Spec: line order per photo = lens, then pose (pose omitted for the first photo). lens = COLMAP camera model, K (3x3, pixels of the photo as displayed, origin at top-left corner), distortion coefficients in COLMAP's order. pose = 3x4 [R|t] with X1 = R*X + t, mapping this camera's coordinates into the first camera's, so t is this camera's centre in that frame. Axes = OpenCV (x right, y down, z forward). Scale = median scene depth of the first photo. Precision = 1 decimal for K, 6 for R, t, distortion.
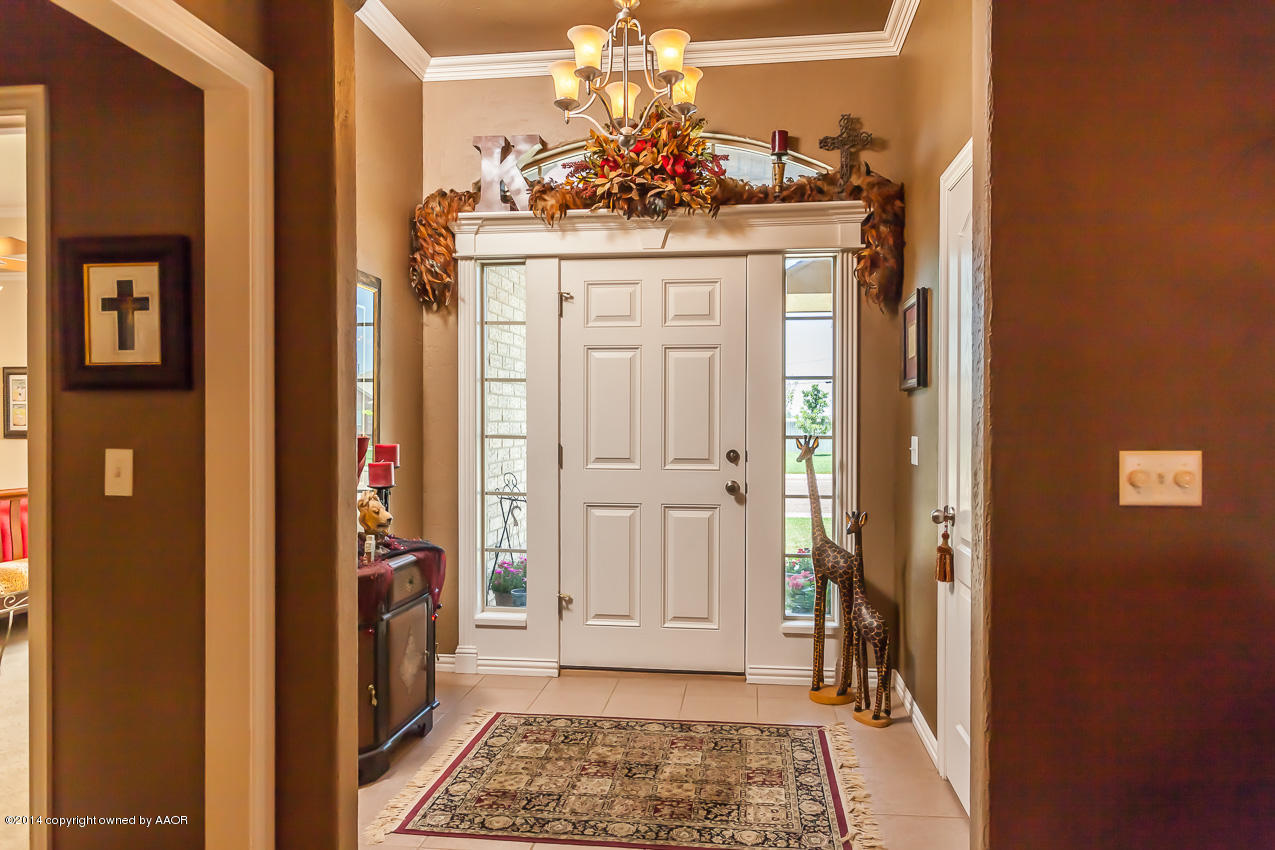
lens RADIAL K [[750.1, 0, 637.5], [0, 750.1, 425.0], [0, 0, 1]] dist [-0.001031, 0.000206]
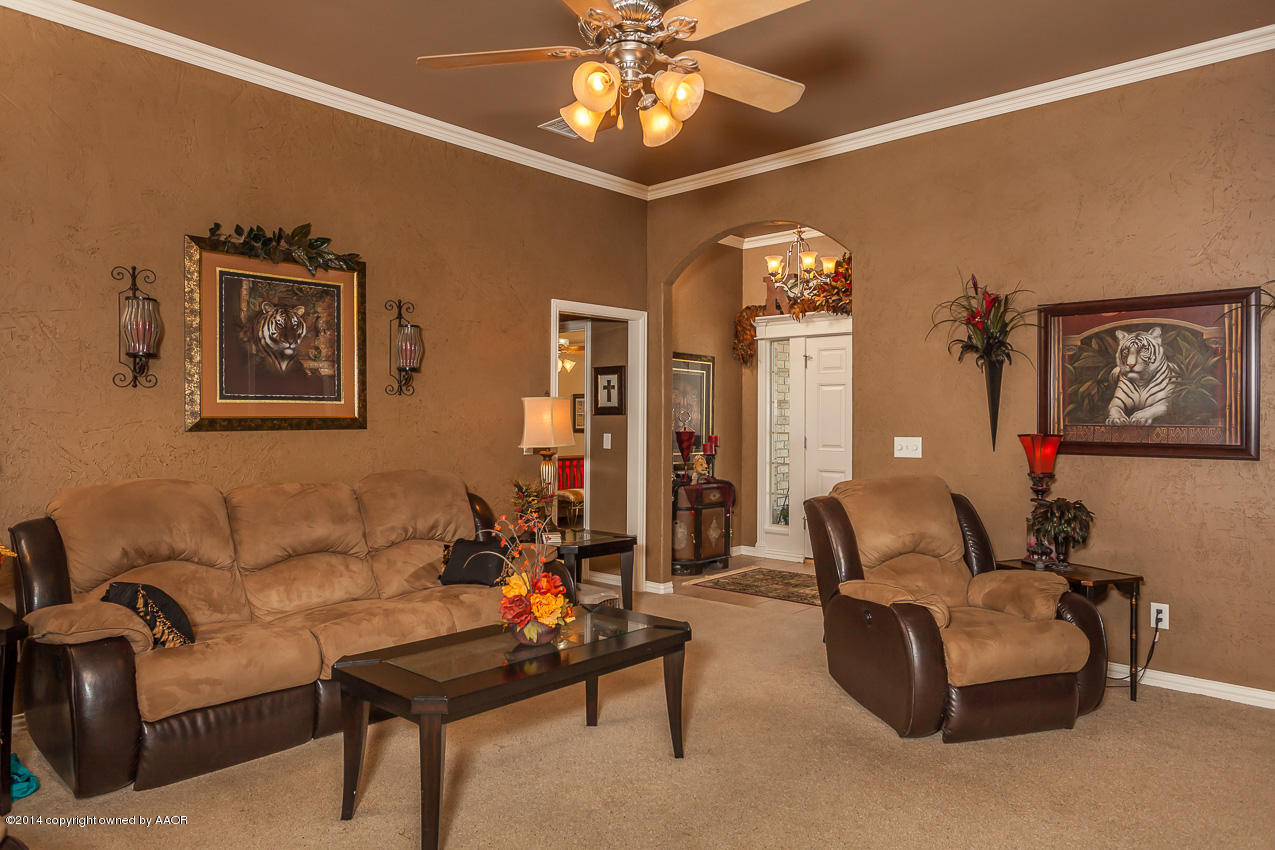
lens RADIAL K [[812.9, 0, 636.3], [0, 812.9, 405.0], [0, 0, 1]] dist [0.000742, 0.003026]
pose [[0.820746, -0.013062, -0.571144, 0.748161], [-0.000085, 0.999736, -0.022985, -0.007408], [0.571294, 0.018913, 0.820528, -0.951899]]
